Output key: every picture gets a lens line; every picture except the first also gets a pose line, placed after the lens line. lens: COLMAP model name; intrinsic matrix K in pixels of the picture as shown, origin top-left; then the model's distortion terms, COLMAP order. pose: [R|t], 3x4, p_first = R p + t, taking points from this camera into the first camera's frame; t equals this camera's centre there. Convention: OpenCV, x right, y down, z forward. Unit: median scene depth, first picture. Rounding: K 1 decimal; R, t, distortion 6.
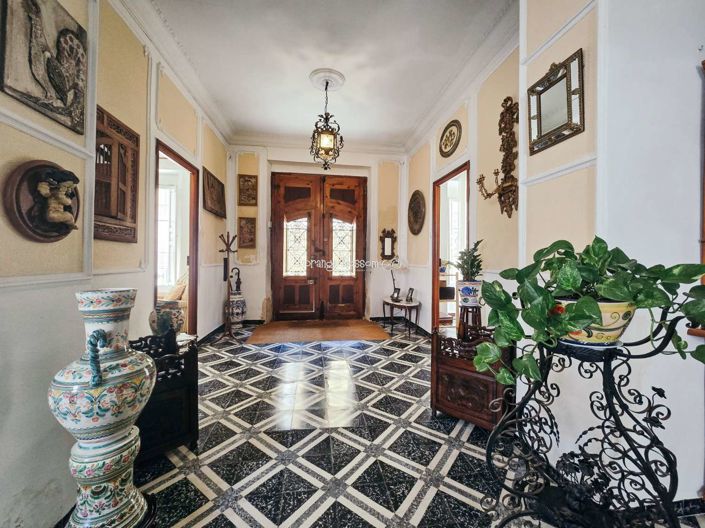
lens RADIAL K [[289.9, 0, 356.6], [0, 289.9, 256.6], [0, 0, 1]] dist [-0.001160, -0.000153]
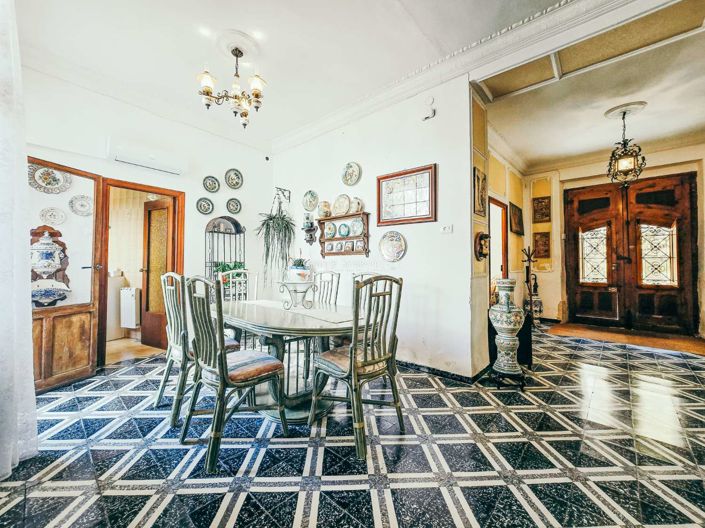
lens RADIAL K [[289.9, 0, 356.6], [0, 289.9, 256.6], [0, 0, 1]] dist [-0.001160, -0.000153]
pose [[0.632259, -0.028142, -0.774246, 0.065147], [0.007450, 0.999515, -0.030247, -0.003897], [0.774721, 0.013356, 0.632162, -0.351618]]
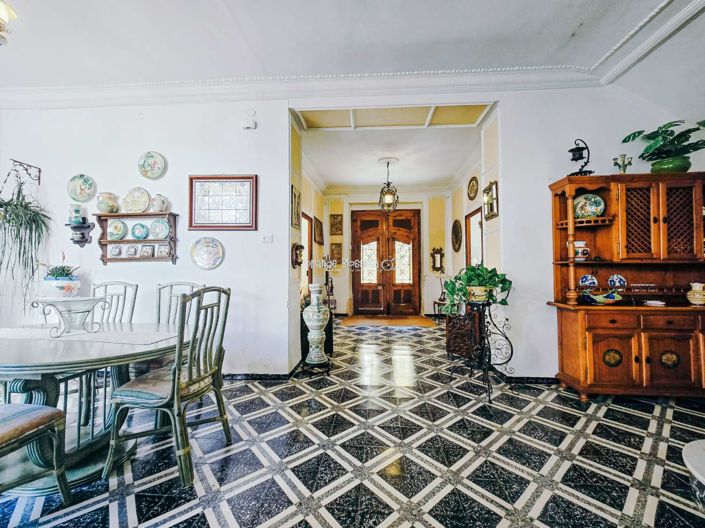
lens RADIAL K [[289.9, 0, 356.6], [0, 289.9, 256.6], [0, 0, 1]] dist [-0.001160, -0.000153]
pose [[0.973304, -0.022284, -0.228436, 0.055968], [0.014409, 0.999245, -0.036085, -0.012308], [0.229068, 0.031830, 0.972890, -0.399142]]
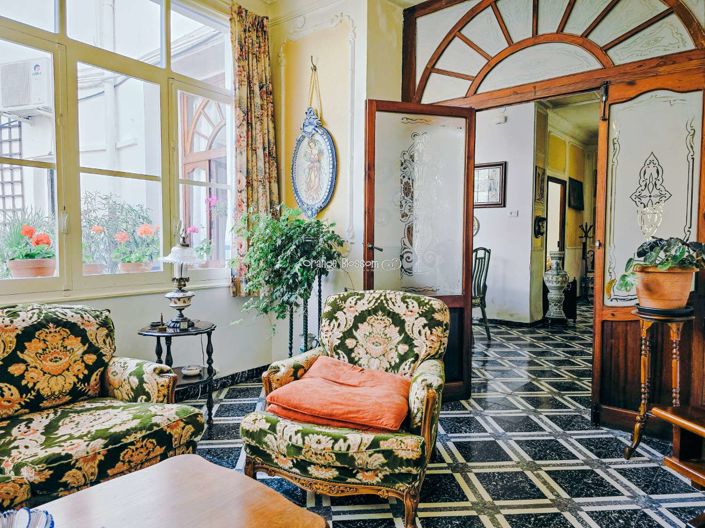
lens RADIAL K [[469.1, 0, 352.5], [0, 469.1, 264.0], [0, 0, 1]] dist [0.065885, -0.060372]
pose [[0.660296, 0.031040, -0.750364, 0.382365], [0.006435, 0.998875, 0.046983, -0.004478], [0.750978, -0.035851, 0.659353, -0.976109]]
